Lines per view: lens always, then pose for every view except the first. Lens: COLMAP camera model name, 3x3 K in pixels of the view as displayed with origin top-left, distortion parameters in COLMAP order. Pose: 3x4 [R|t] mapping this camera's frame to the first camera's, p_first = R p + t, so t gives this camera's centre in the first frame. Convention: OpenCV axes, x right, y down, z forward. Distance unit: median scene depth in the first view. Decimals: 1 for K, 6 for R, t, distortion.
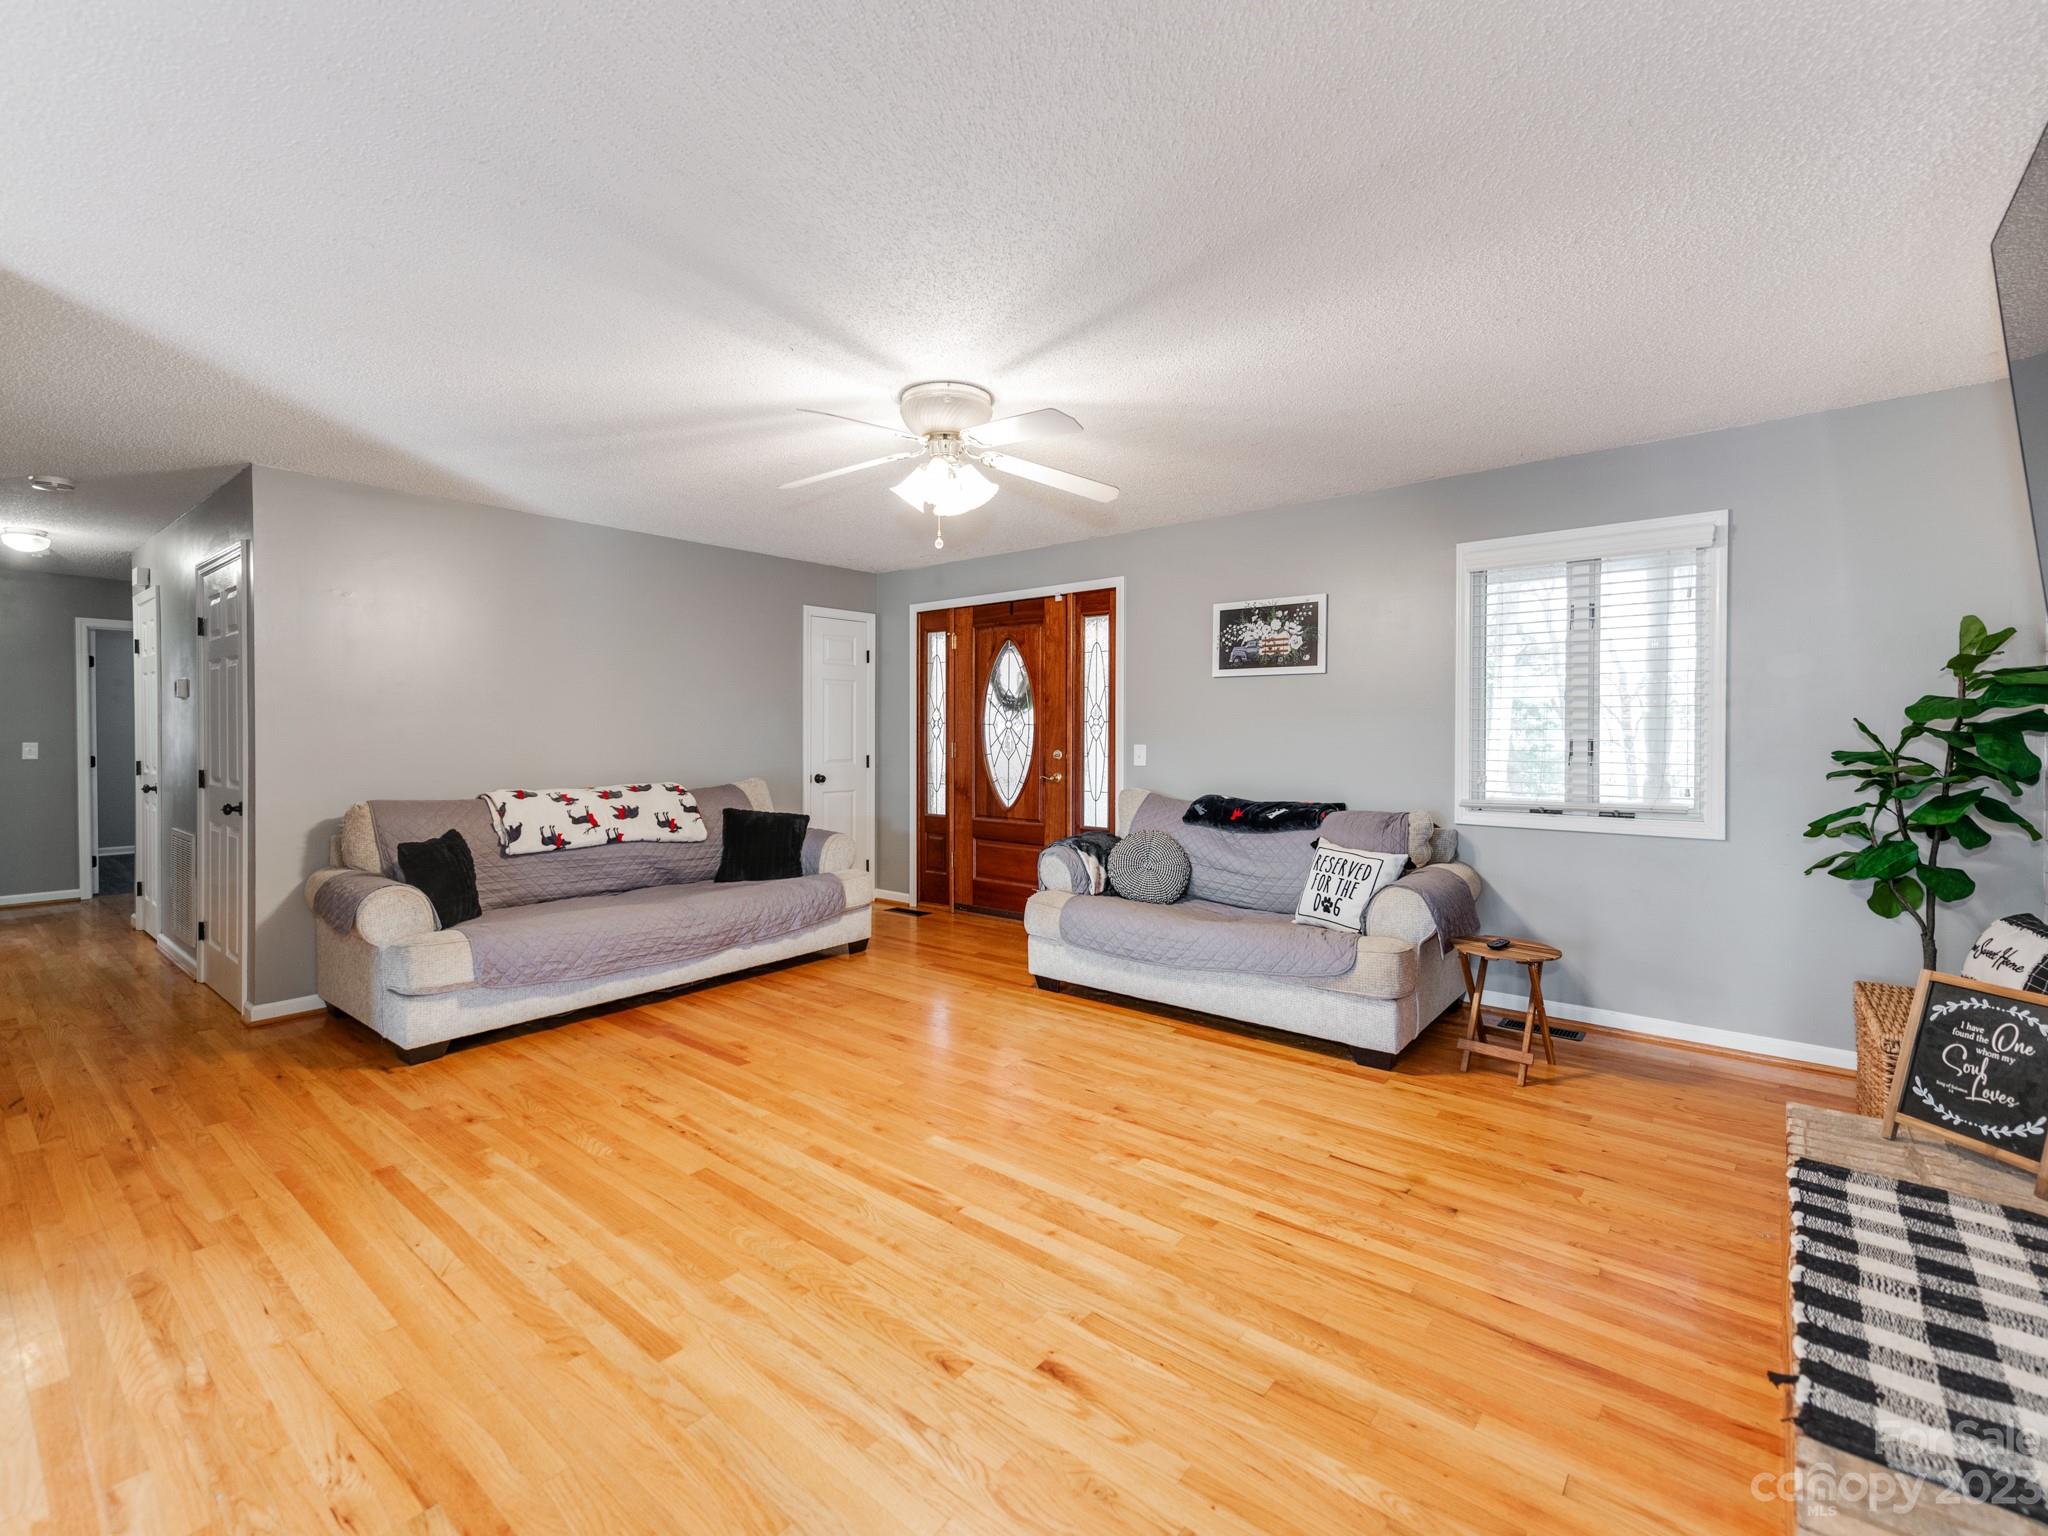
lens RADIAL K [[907.1, 0, 1018.5], [0, 907.1, 743.5], [0, 0, 1]] dist [0.015419, 0.000092]
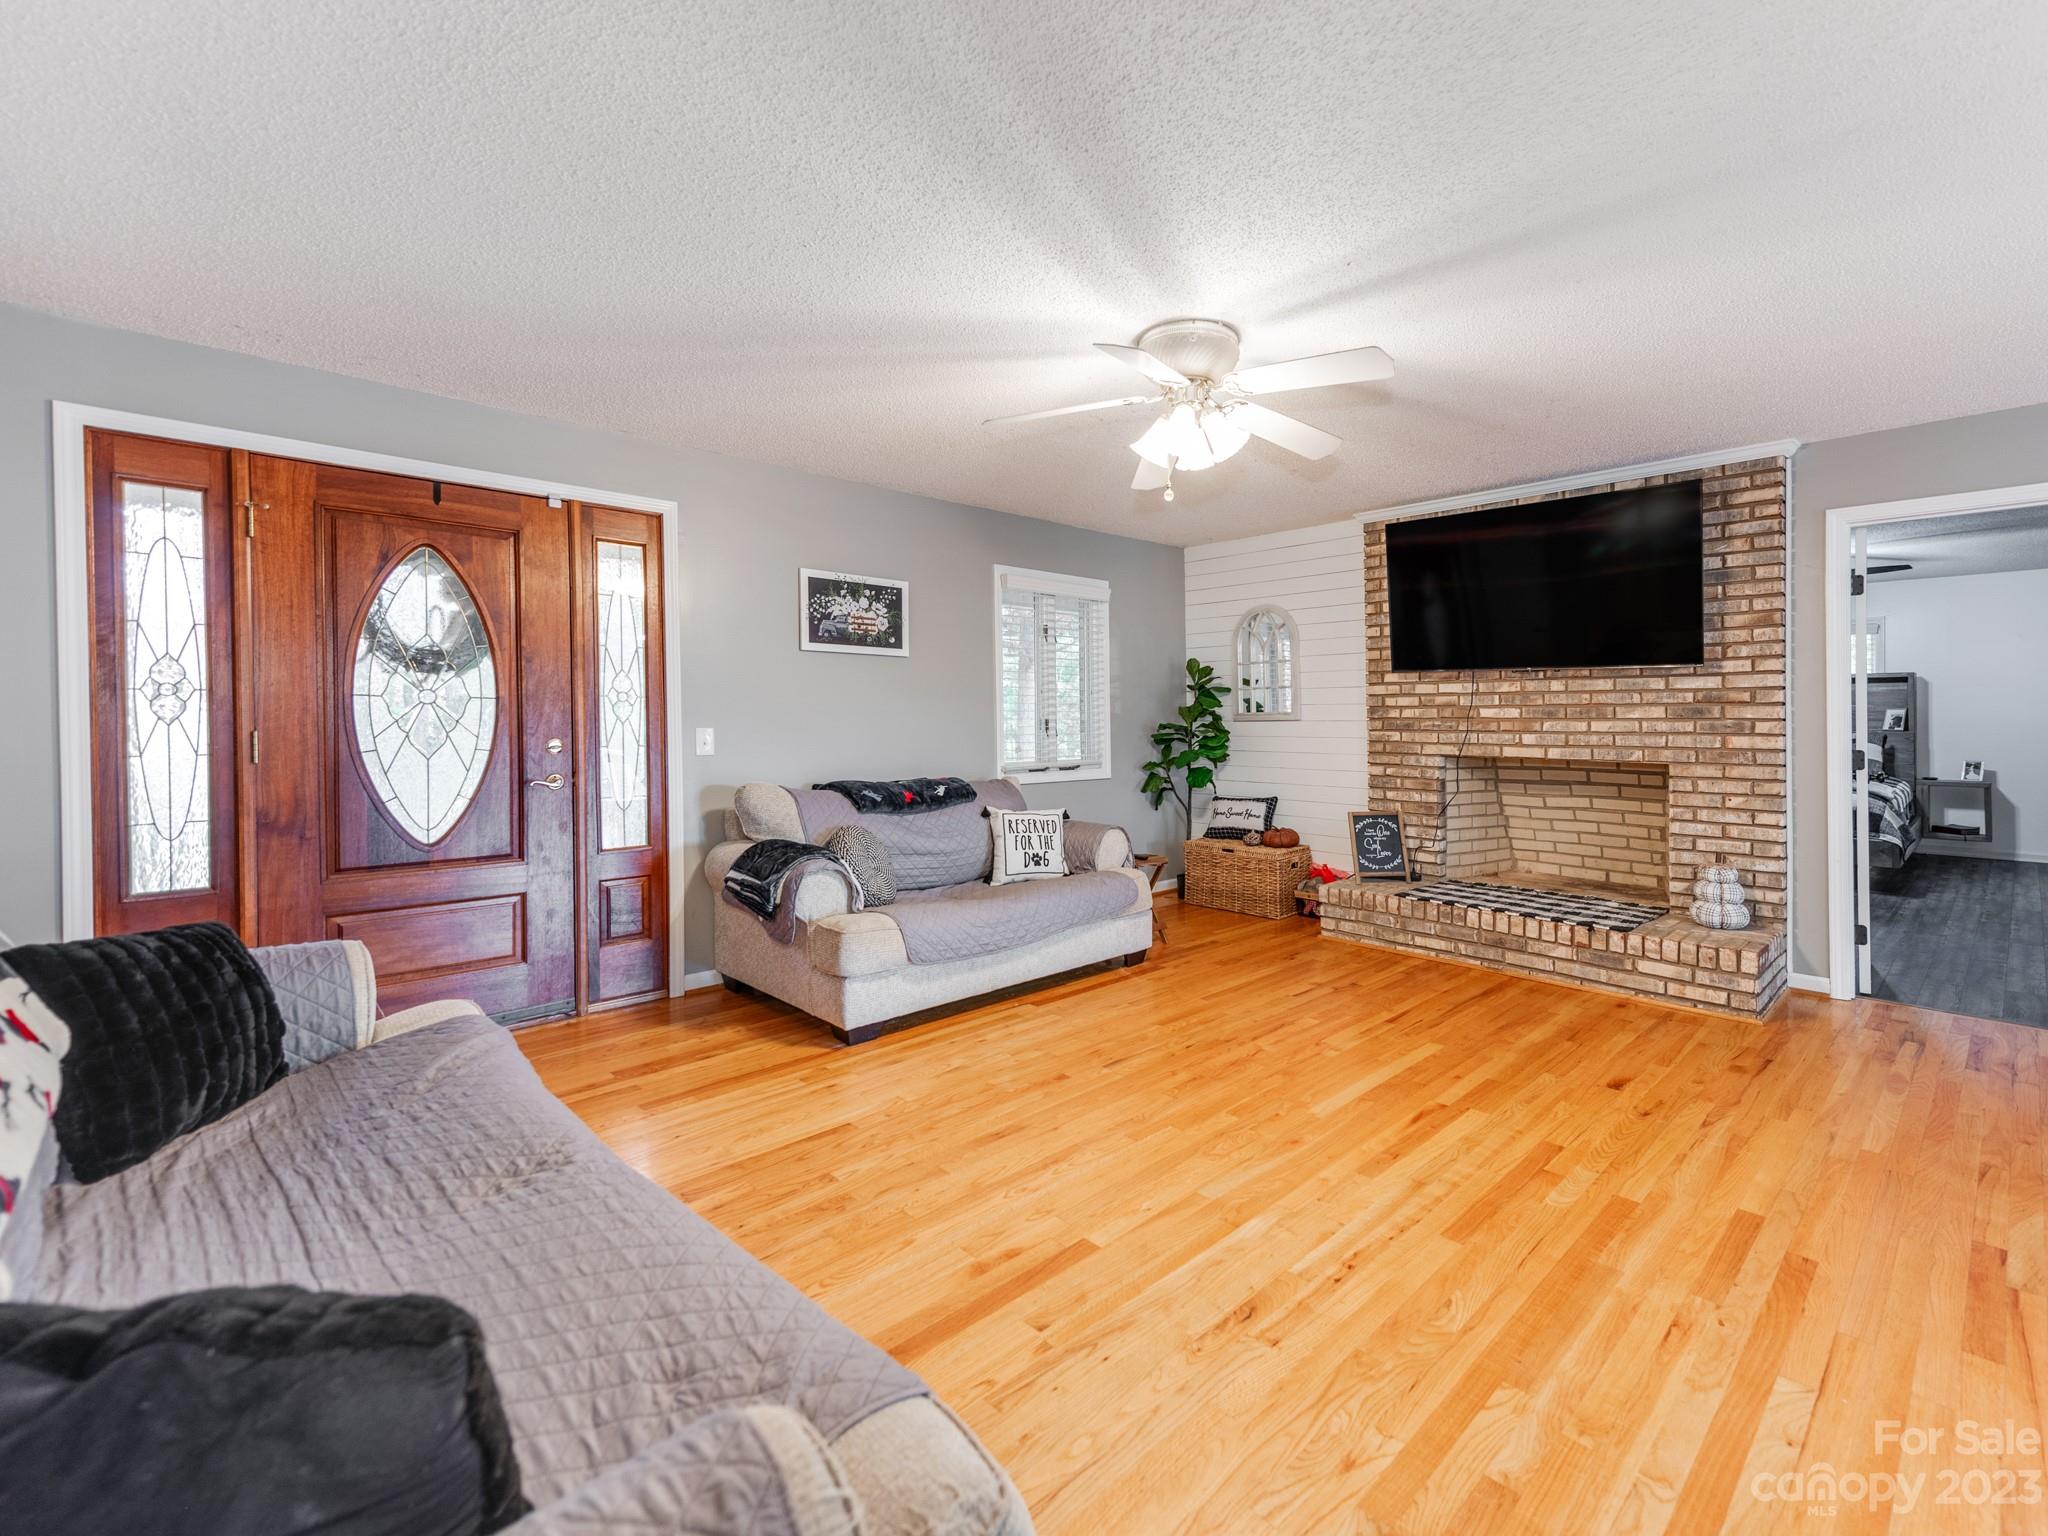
lens RADIAL K [[911.3, 0, 1022.0], [0, 911.3, 729.4], [0, 0, 1]] dist [0.011123, 0.000313]
pose [[0.123675, -0.009850, 0.992274, -0.676311], [0.013905, 0.999870, 0.008192, -0.000211], [-0.992225, 0.012784, 0.123796, 0.713795]]
